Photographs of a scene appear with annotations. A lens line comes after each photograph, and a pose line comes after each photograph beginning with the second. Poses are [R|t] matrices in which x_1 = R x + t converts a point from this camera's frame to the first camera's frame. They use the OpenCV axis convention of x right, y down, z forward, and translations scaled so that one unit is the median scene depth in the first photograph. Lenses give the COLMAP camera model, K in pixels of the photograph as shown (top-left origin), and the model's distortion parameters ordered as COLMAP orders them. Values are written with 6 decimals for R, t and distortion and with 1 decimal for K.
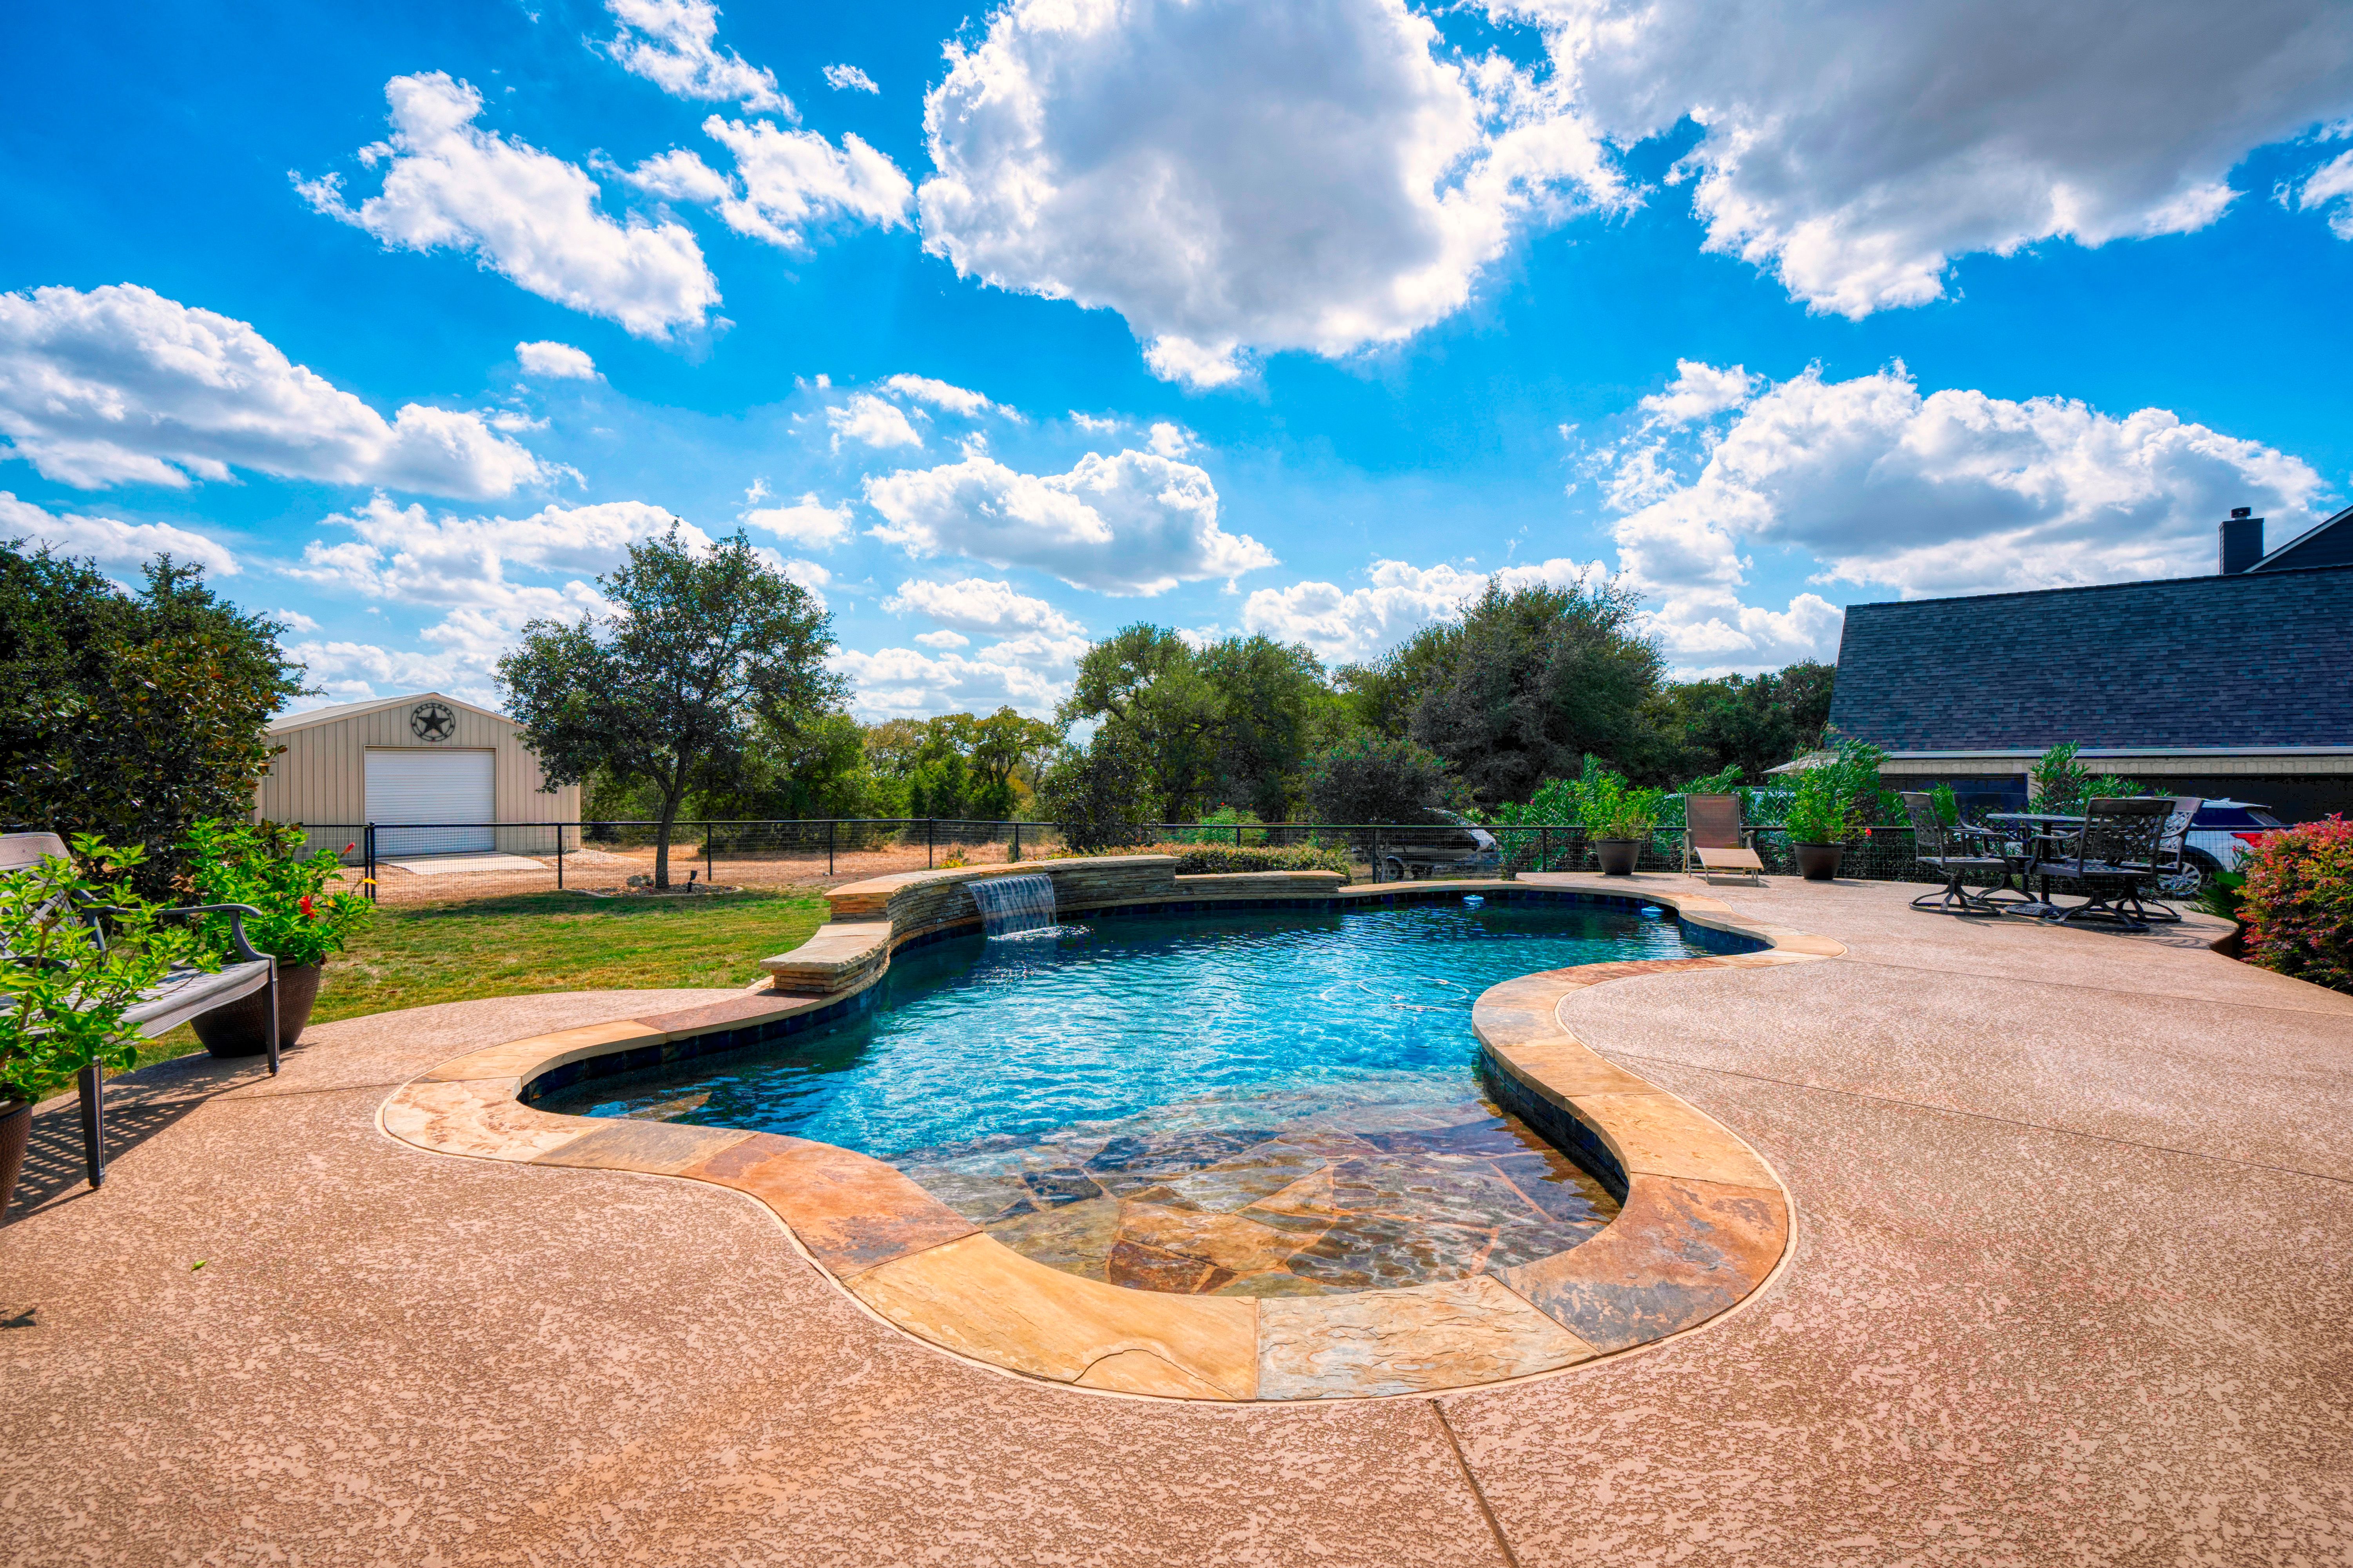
lens RADIAL K [[1071.5, 0, 1172.0], [0, 1071.5, 781.8], [0, 0, 1]] dist [-0.002955, -0.000525]
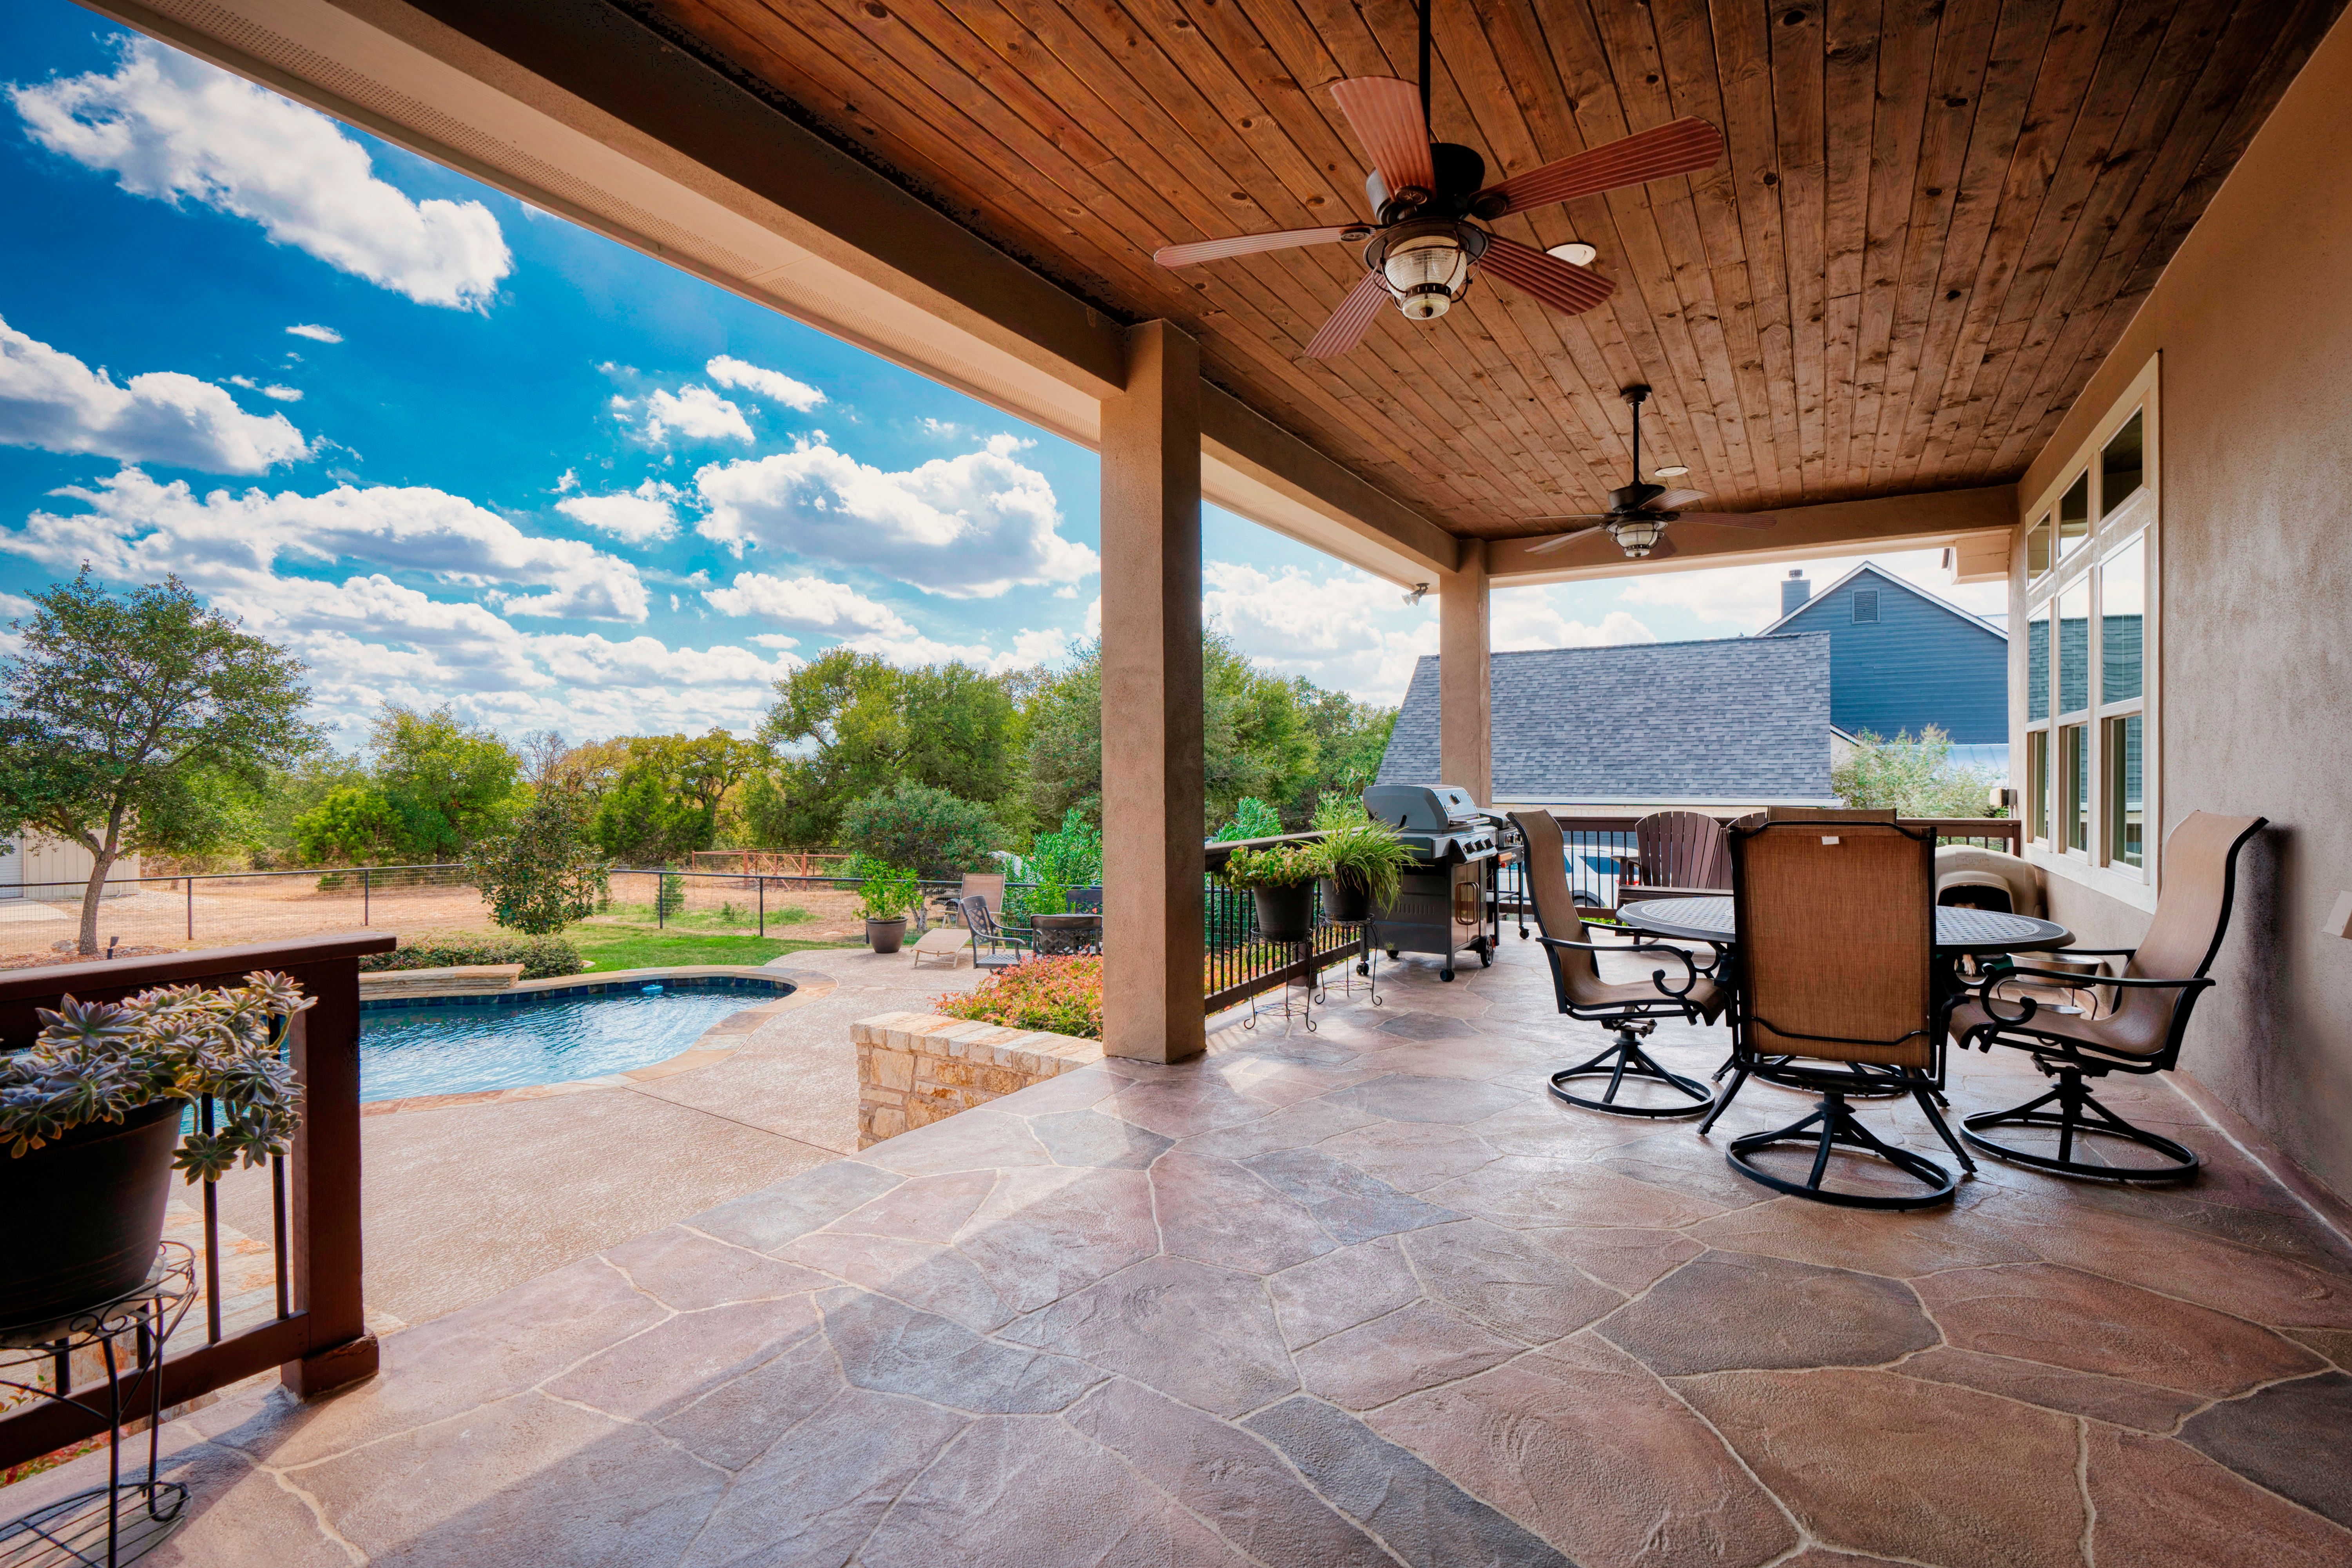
lens RADIAL K [[1071.1, 0, 1171.5], [0, 1071.1, 781.8], [0, 0, 1]] dist [-0.002955, -0.000525]
pose [[0.990537, -0.000220, 0.137246, 0.121886], [0.000799, 0.999991, -0.004161, -0.017460], [-0.137244, 0.004231, 0.990528, -0.021848]]
